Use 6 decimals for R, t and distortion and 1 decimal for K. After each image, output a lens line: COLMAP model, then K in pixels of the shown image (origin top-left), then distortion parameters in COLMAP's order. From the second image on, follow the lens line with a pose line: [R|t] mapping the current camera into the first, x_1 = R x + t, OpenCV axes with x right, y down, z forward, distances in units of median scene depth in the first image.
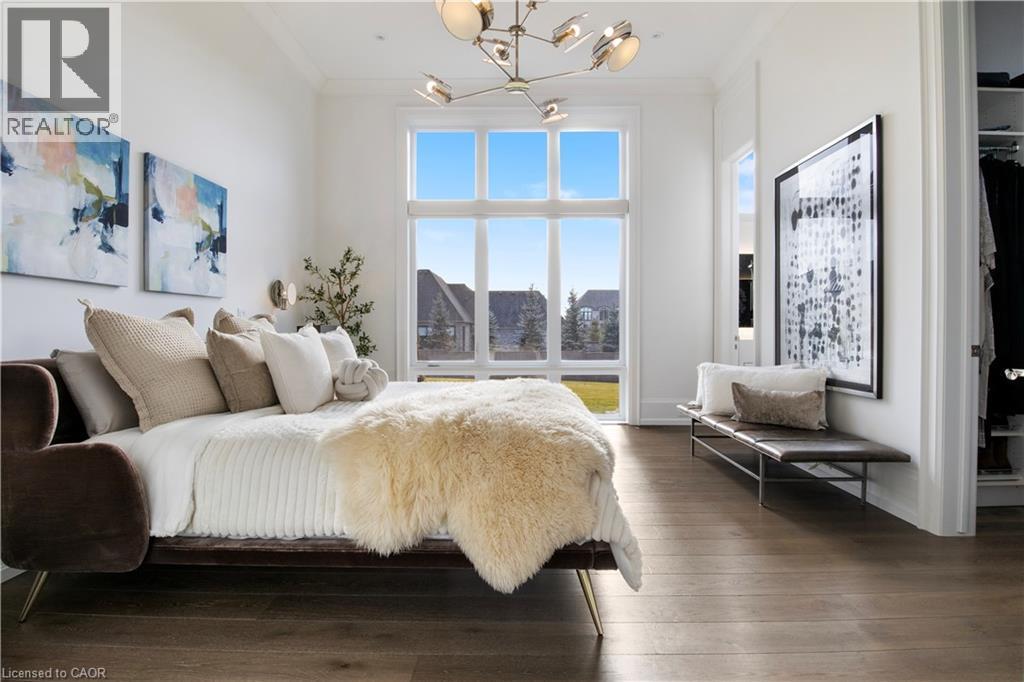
lens RADIAL K [[506.5, 0, 514.4], [0, 506.5, 336.3], [0, 0, 1]] dist [-0.024302, 0.000102]
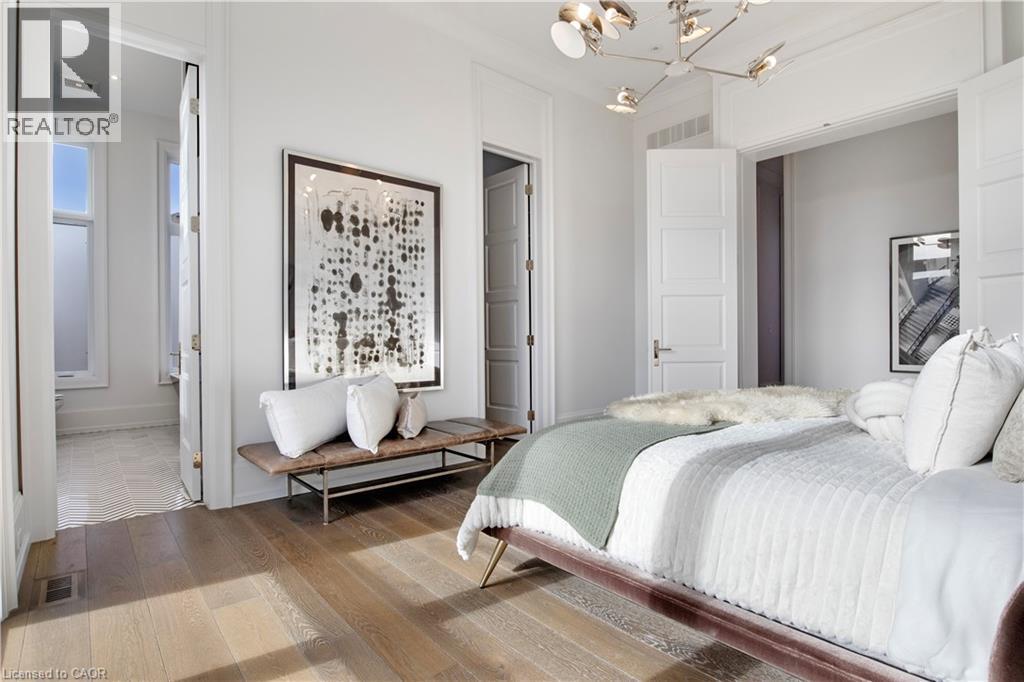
lens RADIAL K [[506.5, 0, 514.4], [0, 506.5, 336.3], [0, 0, 1]] dist [-0.024302, 0.000102]
pose [[-0.660374, 0.003299, 0.750930, -0.395331], [0.014511, 0.999860, 0.008369, -0.025667], [-0.750797, 0.016423, -0.660329, 1.524175]]
